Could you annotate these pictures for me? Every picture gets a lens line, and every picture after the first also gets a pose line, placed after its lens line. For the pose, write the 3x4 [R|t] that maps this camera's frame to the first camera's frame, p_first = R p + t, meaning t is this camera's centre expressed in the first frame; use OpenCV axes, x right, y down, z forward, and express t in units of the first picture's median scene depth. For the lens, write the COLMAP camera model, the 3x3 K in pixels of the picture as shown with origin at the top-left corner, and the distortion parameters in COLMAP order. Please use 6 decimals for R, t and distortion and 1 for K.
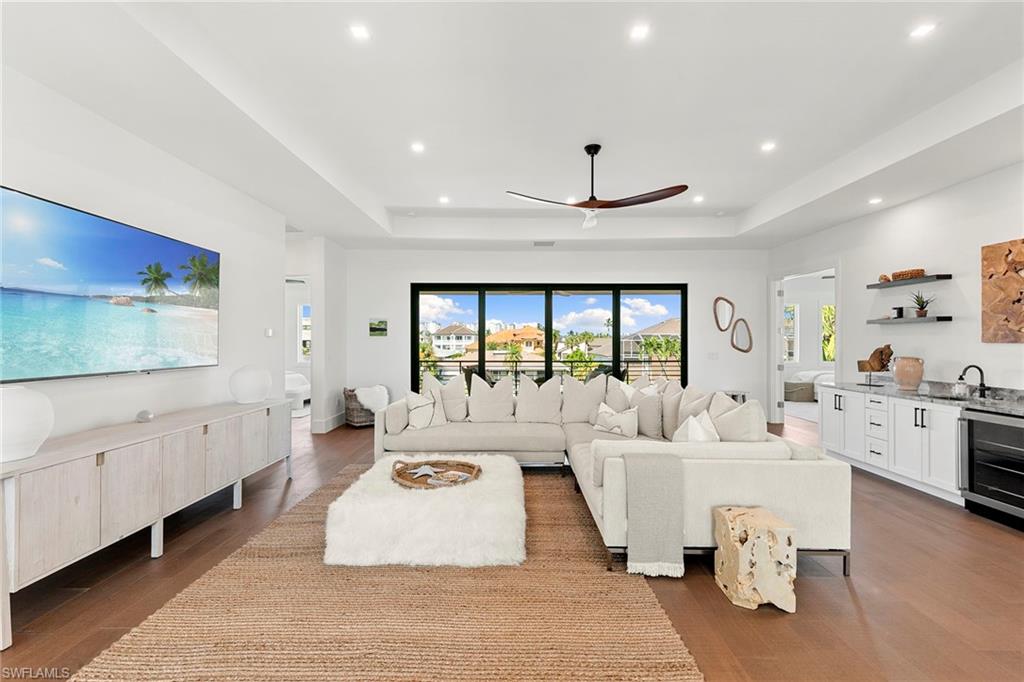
lens RADIAL K [[458.6, 0, 511.3], [0, 458.6, 338.3], [0, 0, 1]] dist [0.005108, 0.000917]
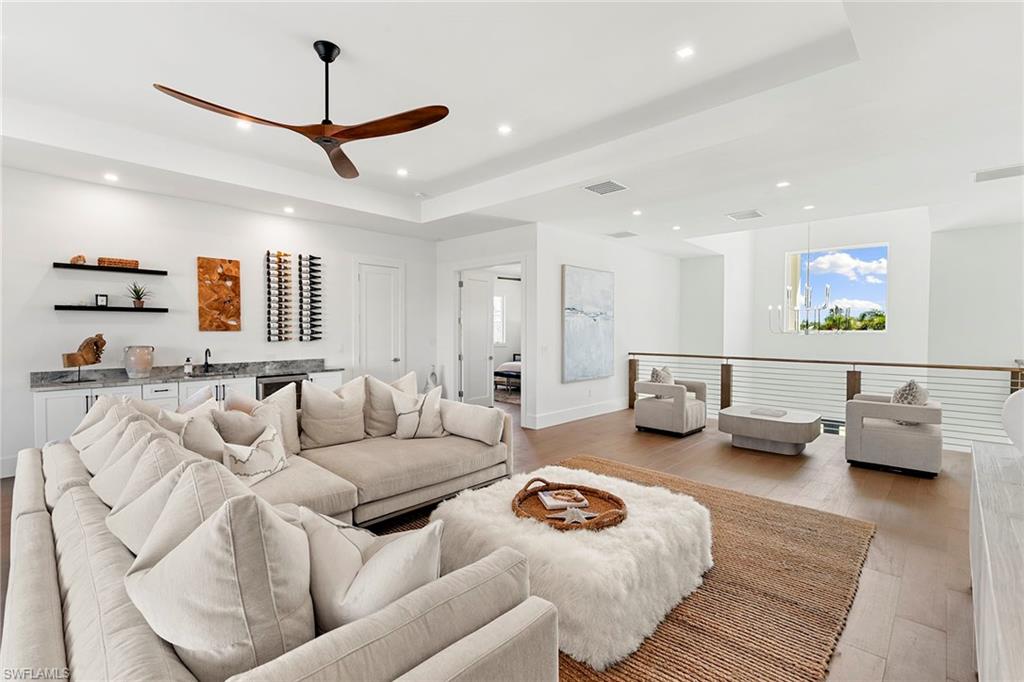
lens RADIAL K [[458.6, 0, 511.3], [0, 458.6, 338.3], [0, 0, 1]] dist [0.005108, 0.000917]
pose [[-0.723778, -0.016698, 0.689831, -0.496483], [-0.005657, 0.999817, 0.018267, 0.000925], [-0.690010, 0.009319, -0.723740, 1.309189]]
